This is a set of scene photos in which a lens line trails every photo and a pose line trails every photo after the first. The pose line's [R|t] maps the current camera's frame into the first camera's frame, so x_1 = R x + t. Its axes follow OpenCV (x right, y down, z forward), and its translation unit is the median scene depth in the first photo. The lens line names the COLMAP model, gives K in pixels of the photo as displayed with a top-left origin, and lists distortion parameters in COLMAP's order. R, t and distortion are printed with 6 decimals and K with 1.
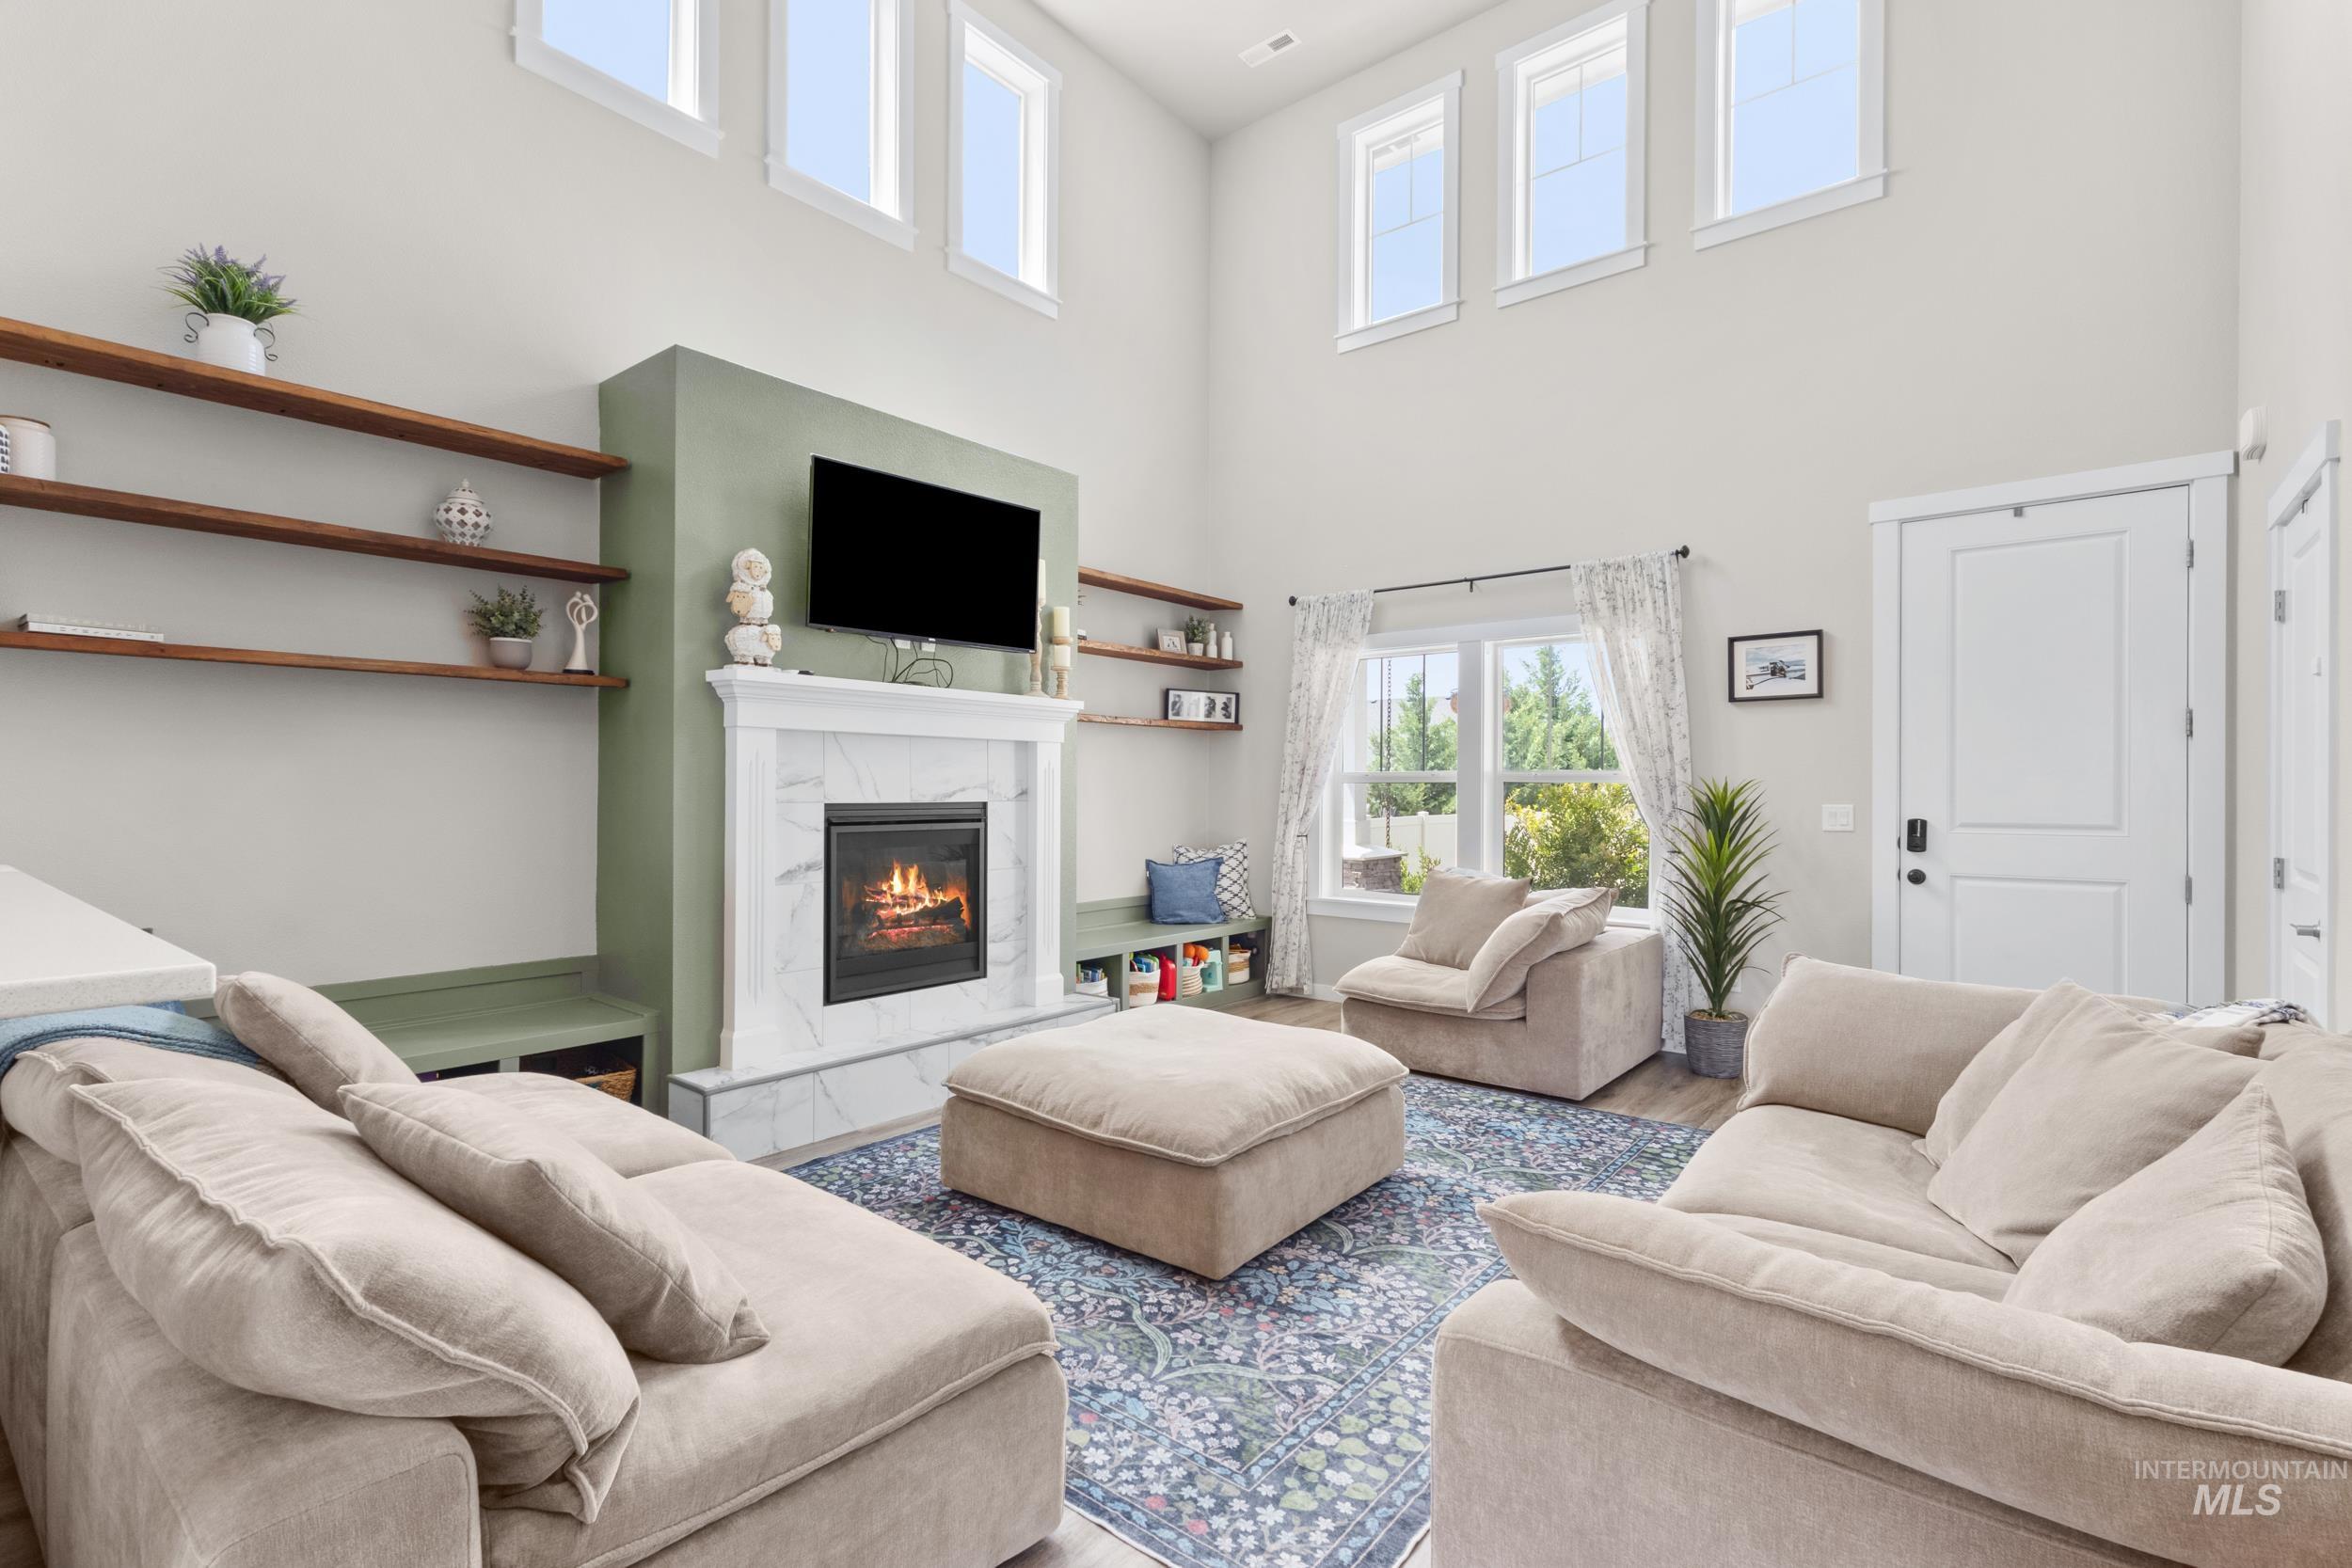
lens RADIAL K [[1080.0, 0, 1163.6], [0, 1080.0, 793.9], [0, 0, 1]] dist [-0.004227, 0.007740]
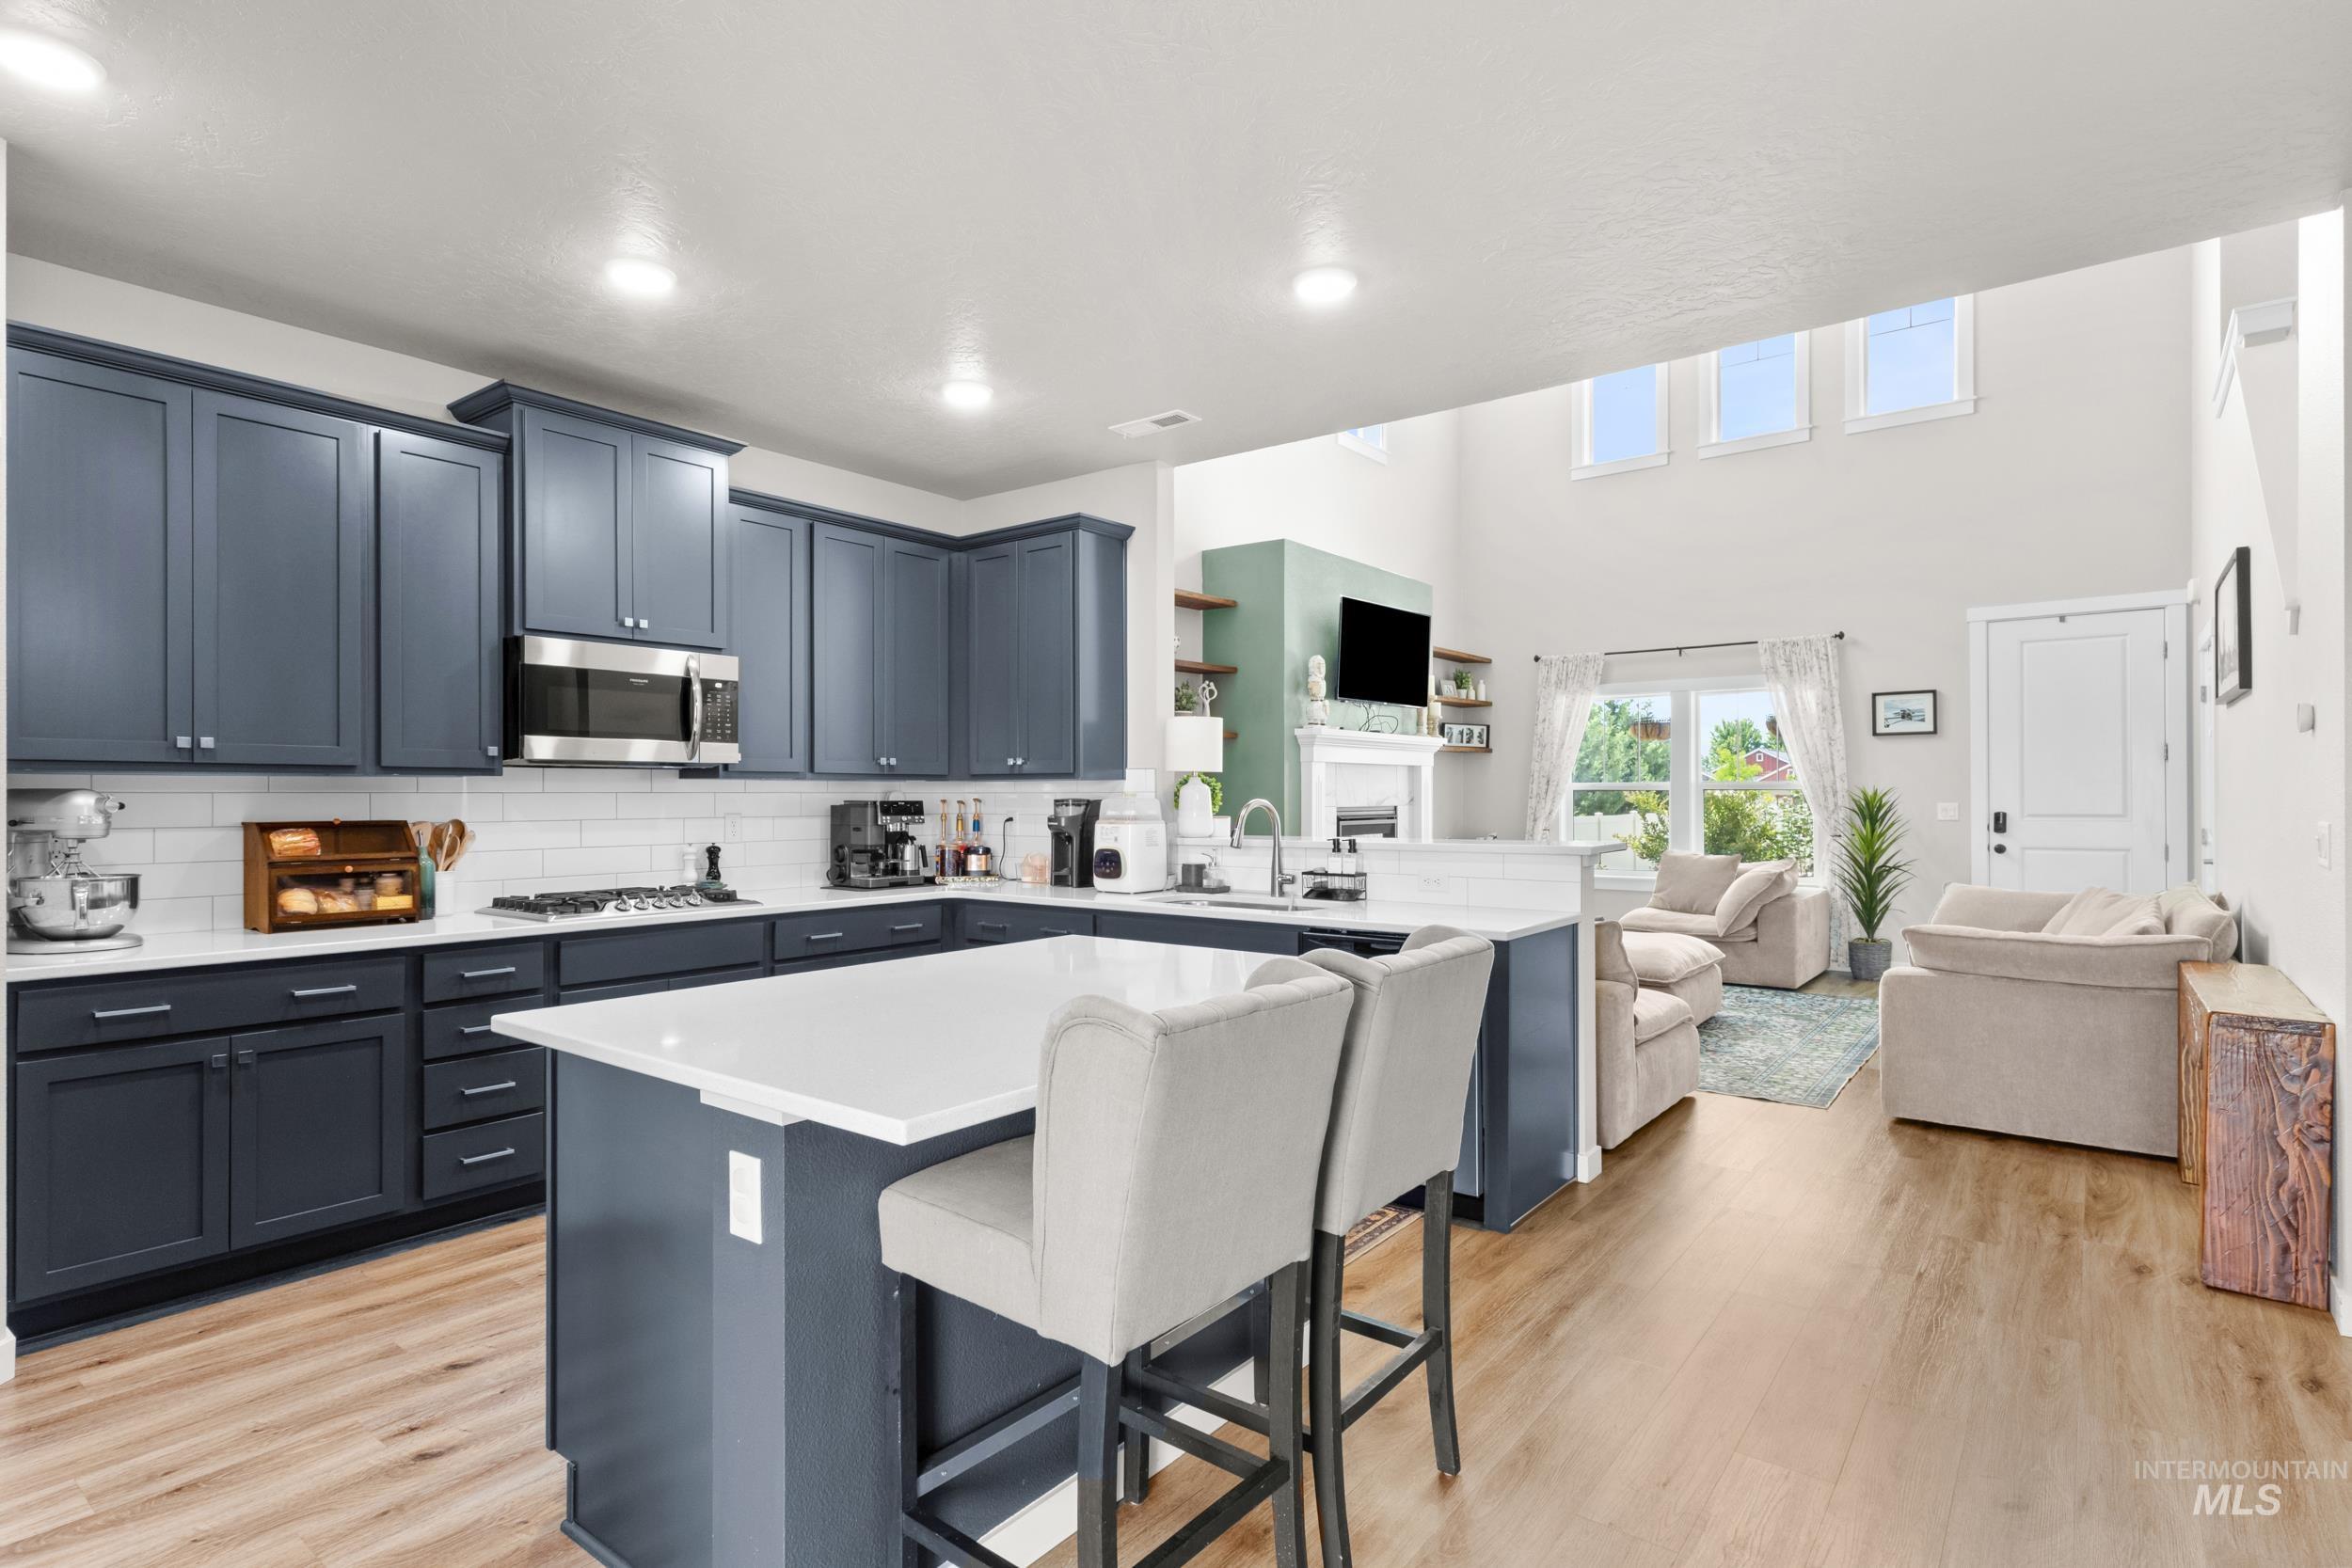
lens RADIAL K [[1173.8, 0, 1167.6], [0, 1173.8, 794.0], [0, 0, 1]] dist [0.015140, -0.000262]
pose [[0.999625, -0.008049, 0.026183, -0.515650], [0.008217, 0.999946, -0.006317, -0.001589], [-0.026130, 0.006530, 0.999637, -0.635433]]
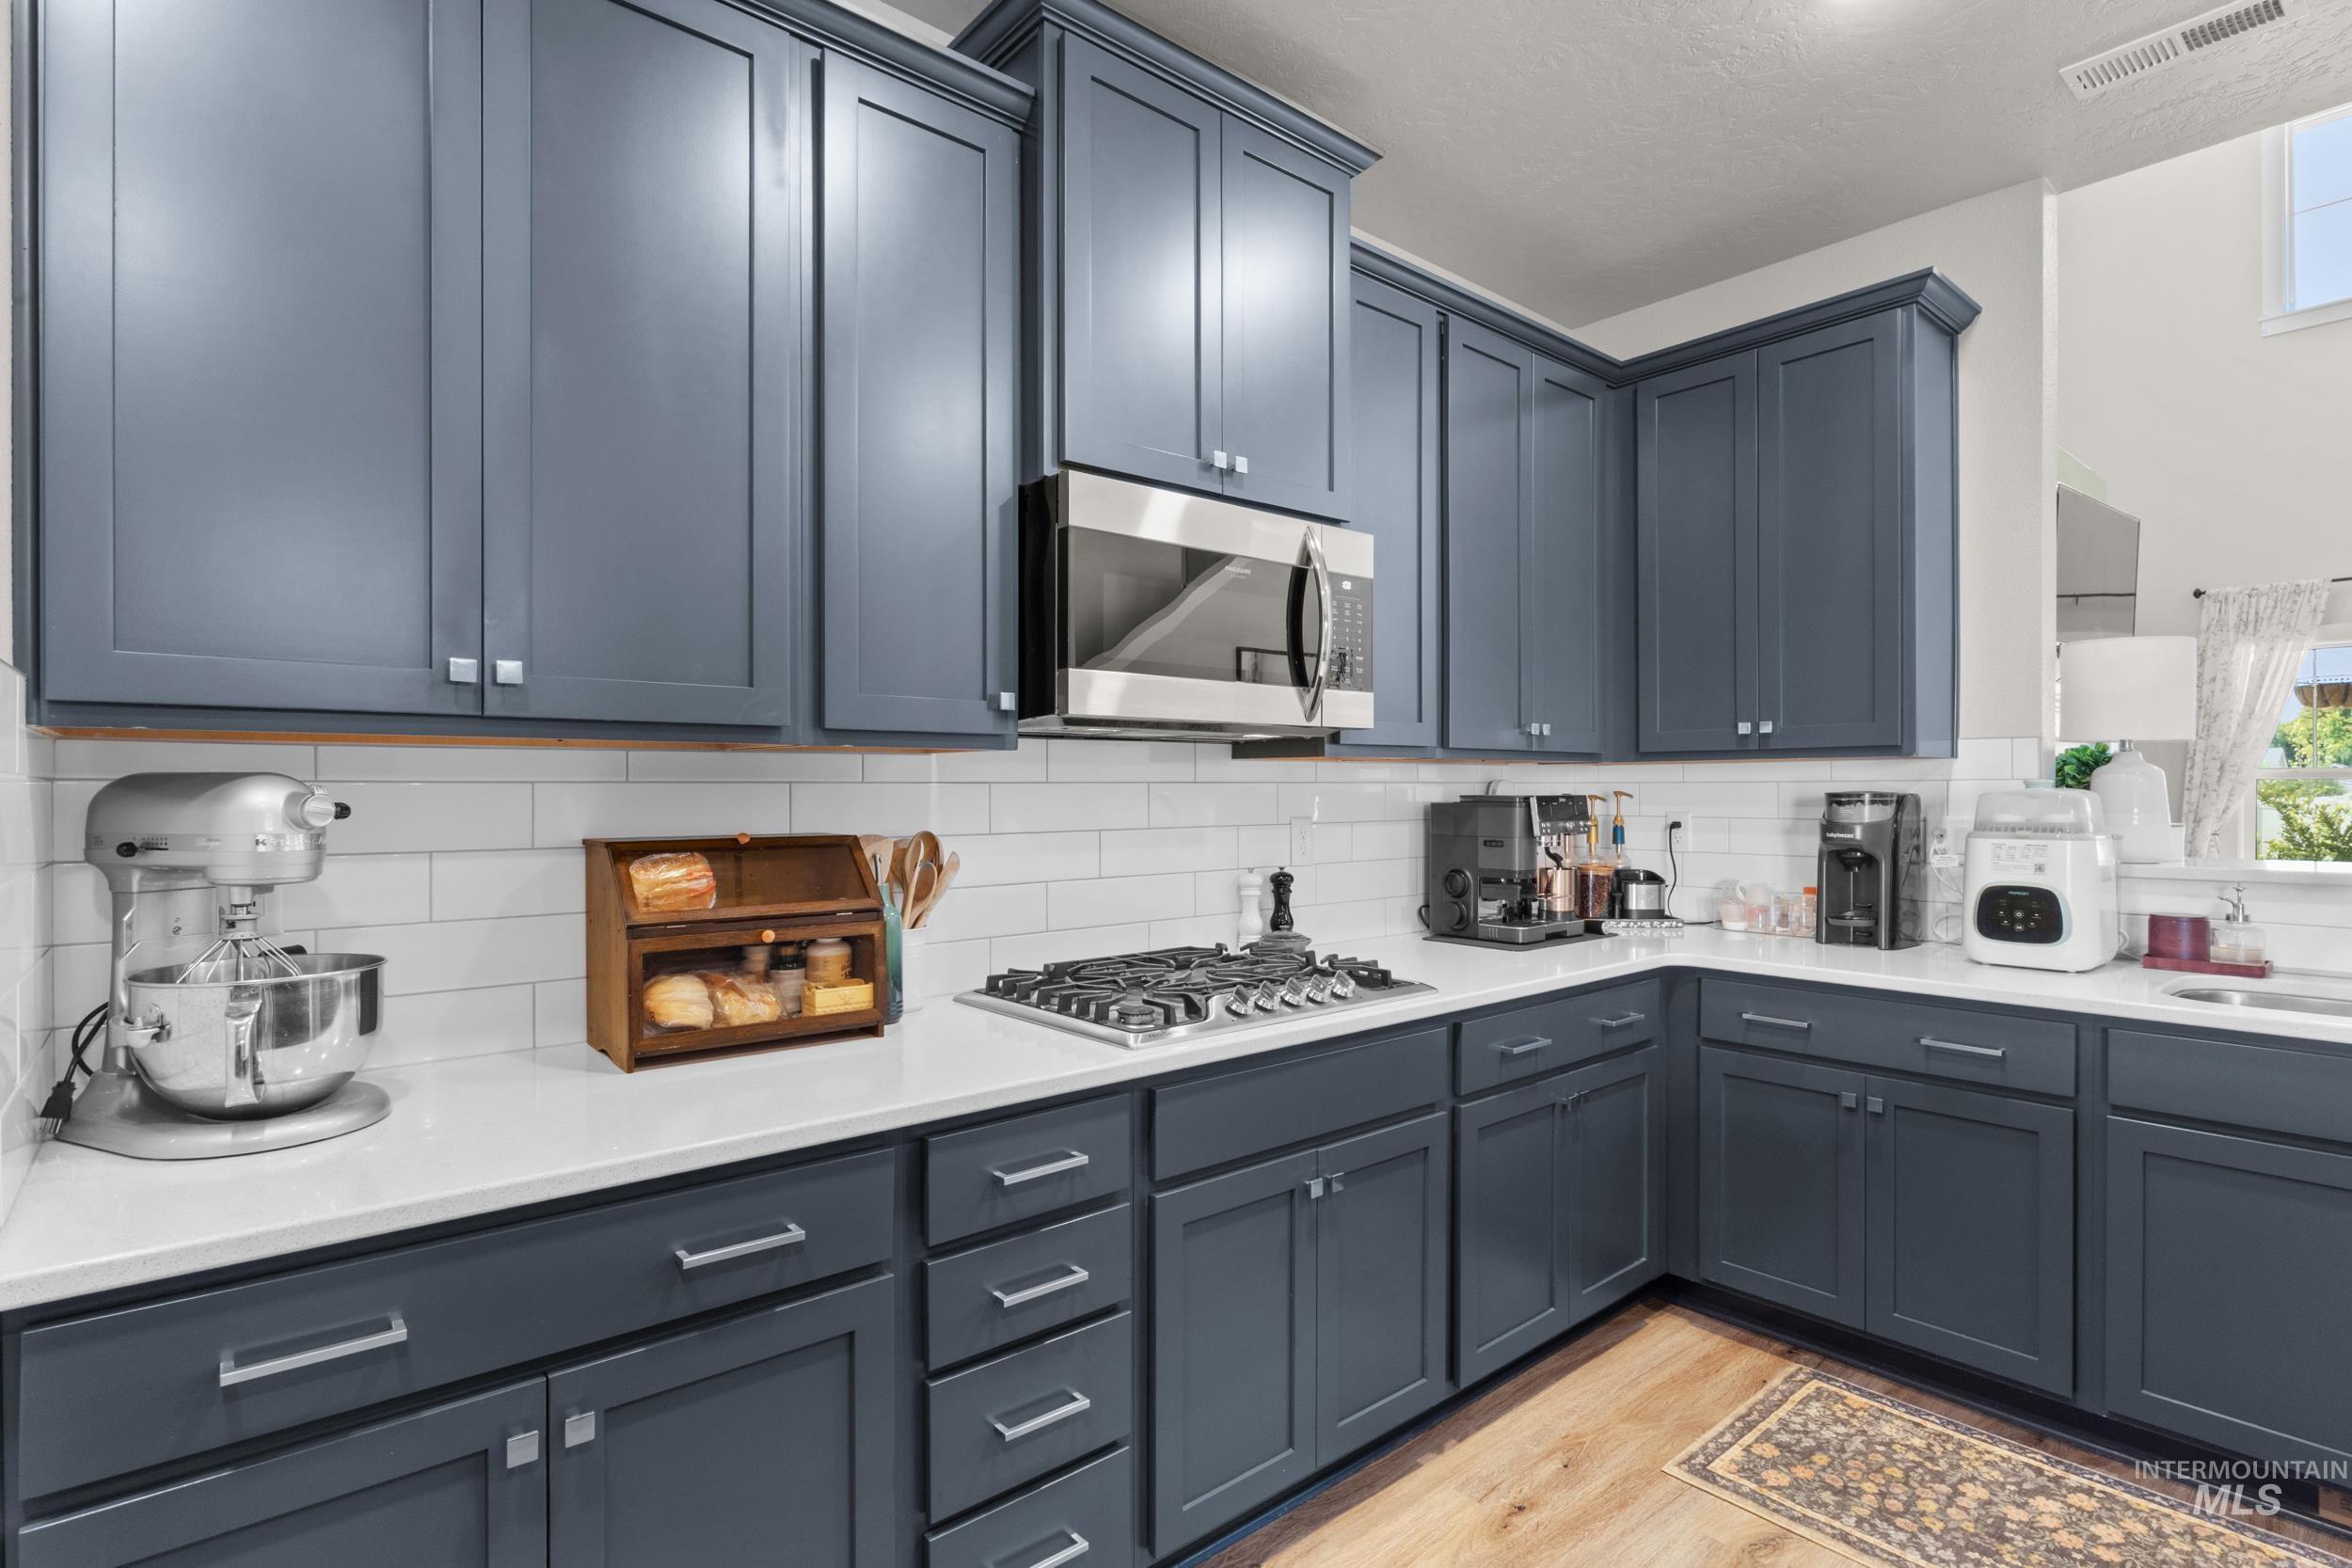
lens RADIAL K [[1141.1, 0, 1176.0], [0, 1141.1, 784.0], [0, 0, 1]] dist [0.000104, 0.000230]
pose [[0.985010, -0.011090, -0.172143, -0.810590], [0.009308, 0.999894, -0.011152, -0.005366], [0.172249, 0.009382, 0.985009, -0.226343]]
